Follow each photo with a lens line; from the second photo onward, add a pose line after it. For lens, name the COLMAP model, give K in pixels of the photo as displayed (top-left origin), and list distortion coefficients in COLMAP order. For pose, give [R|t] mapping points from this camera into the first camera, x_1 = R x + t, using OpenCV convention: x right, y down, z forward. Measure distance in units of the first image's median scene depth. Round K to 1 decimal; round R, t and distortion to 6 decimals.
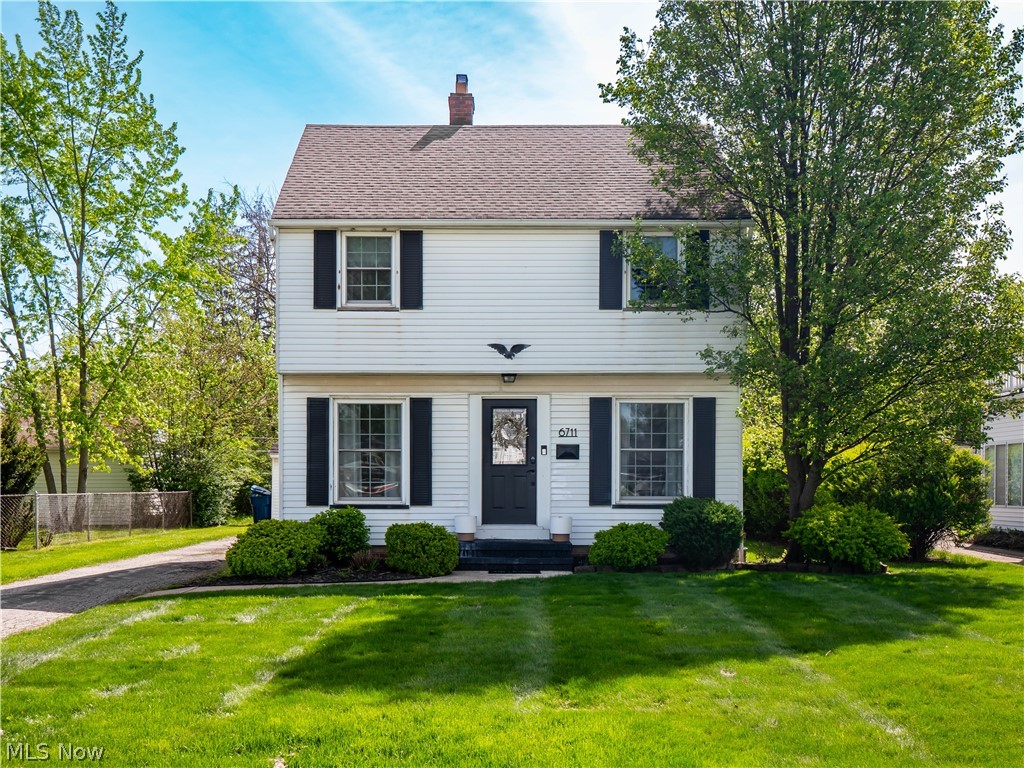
lens RADIAL K [[1065.9, 0, 512.0], [0, 1065.9, 384.0], [0, 0, 1]] dist [-0.000099, -0.000266]
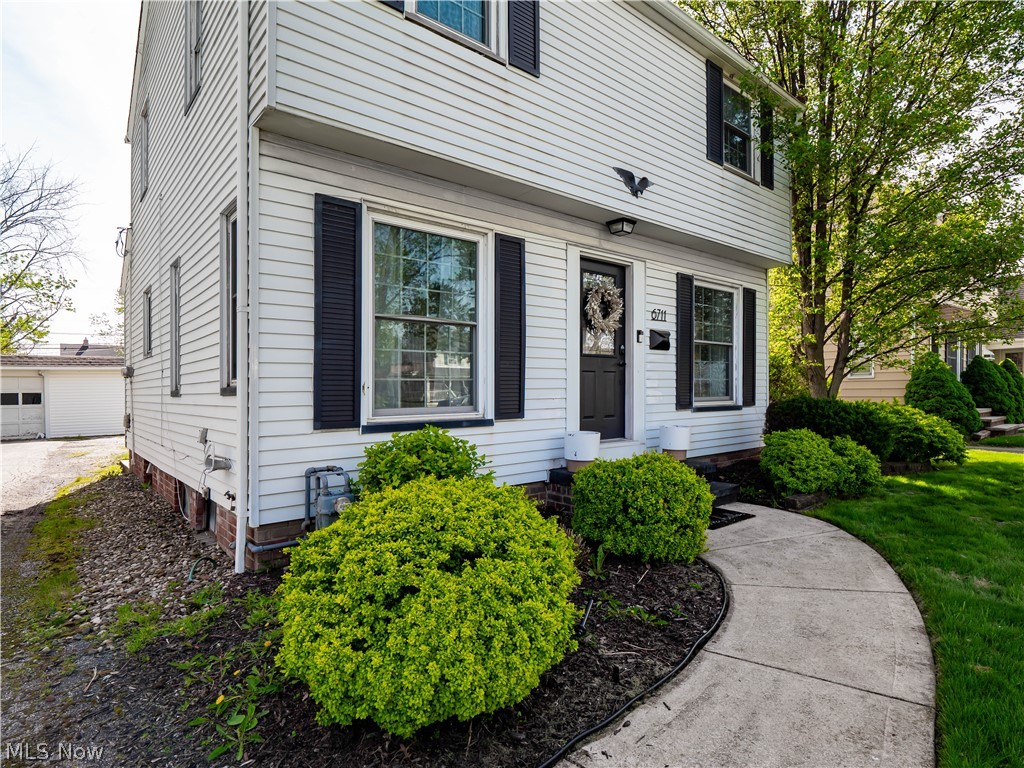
lens RADIAL K [[549.1, 0, 475.2], [0, 549.1, 384.3], [0, 0, 1]] dist [0.001442, -0.019708]
pose [[0.729212, 0.005842, 0.684263, -0.310741], [-0.021153, 0.999678, 0.014008, 0.092001], [-0.683961, -0.024689, 0.729101, 0.800447]]
